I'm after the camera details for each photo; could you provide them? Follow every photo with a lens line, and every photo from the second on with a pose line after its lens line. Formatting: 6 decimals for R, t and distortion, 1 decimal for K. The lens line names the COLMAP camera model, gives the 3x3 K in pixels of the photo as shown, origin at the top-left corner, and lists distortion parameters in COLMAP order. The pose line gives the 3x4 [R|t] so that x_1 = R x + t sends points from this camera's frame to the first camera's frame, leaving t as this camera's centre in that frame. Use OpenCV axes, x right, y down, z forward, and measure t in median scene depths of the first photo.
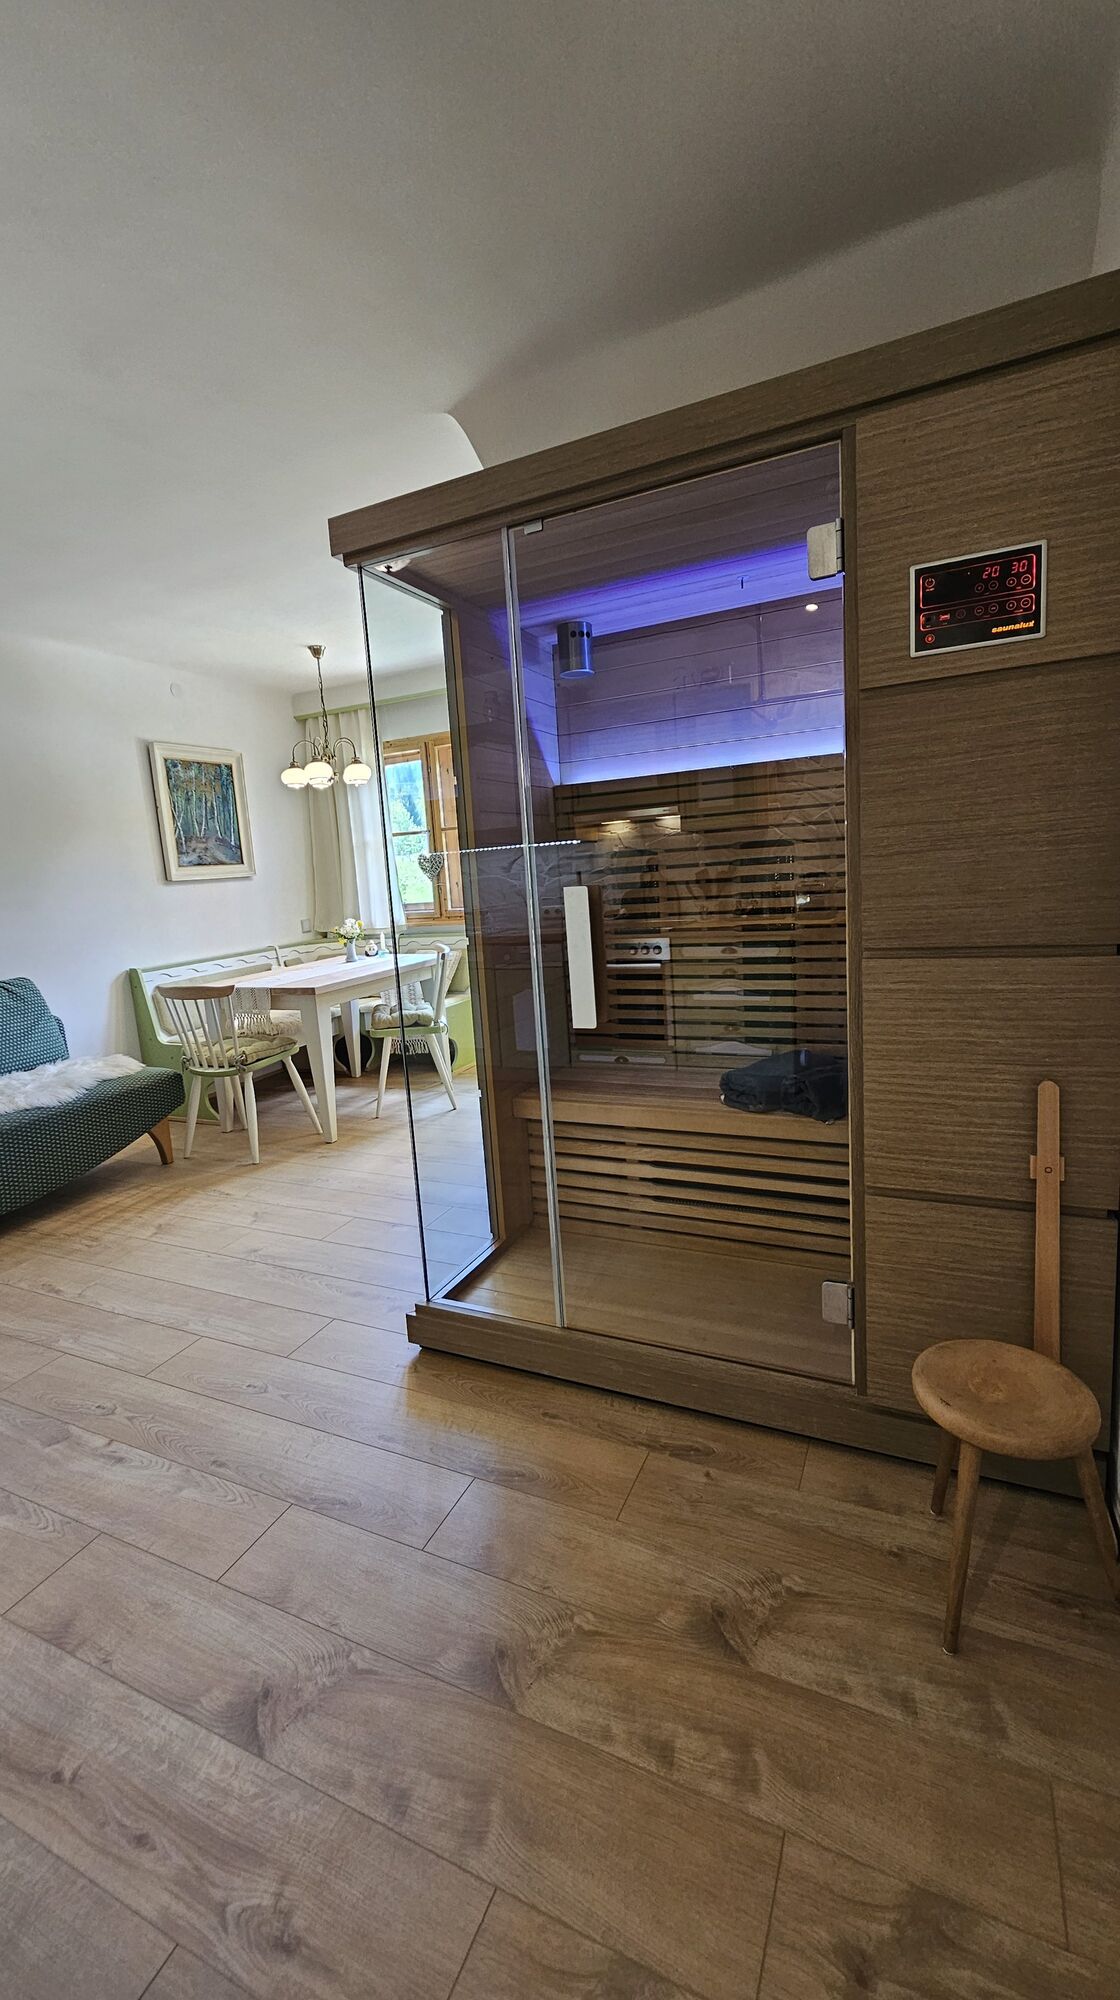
lens RADIAL K [[817.5, 0, 539.3], [0, 817.5, 990.3], [0, 0, 1]] dist [-0.001243, -0.000288]
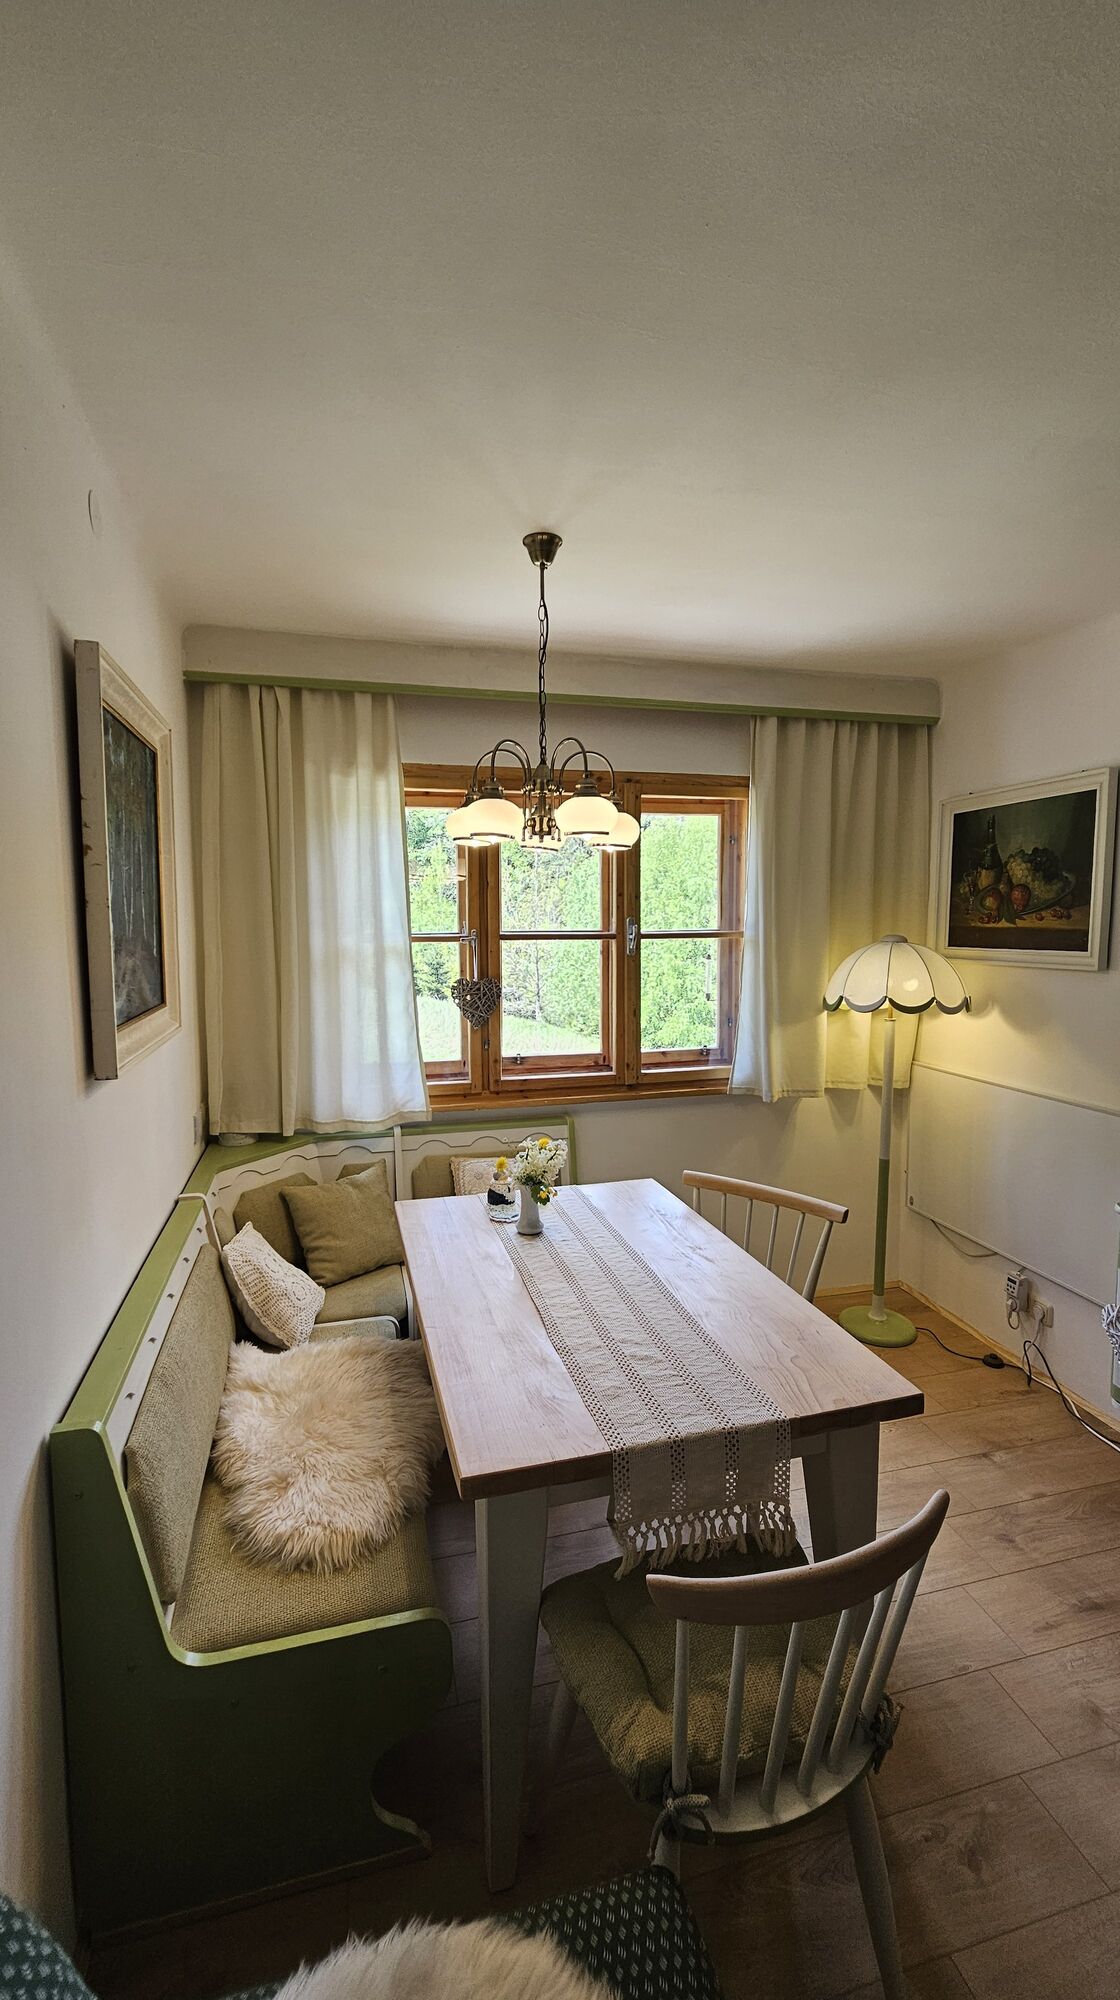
lens RADIAL K [[820.0, 0, 544.3], [0, 820.0, 992.6], [0, 0, 1]] dist [0.000175, -0.000419]
pose [[0.769850, 0.009022, 0.638161, -1.532240], [0.049591, 0.996031, -0.073905, -0.392495], [-0.636295, 0.088543, 0.766348, 1.879739]]
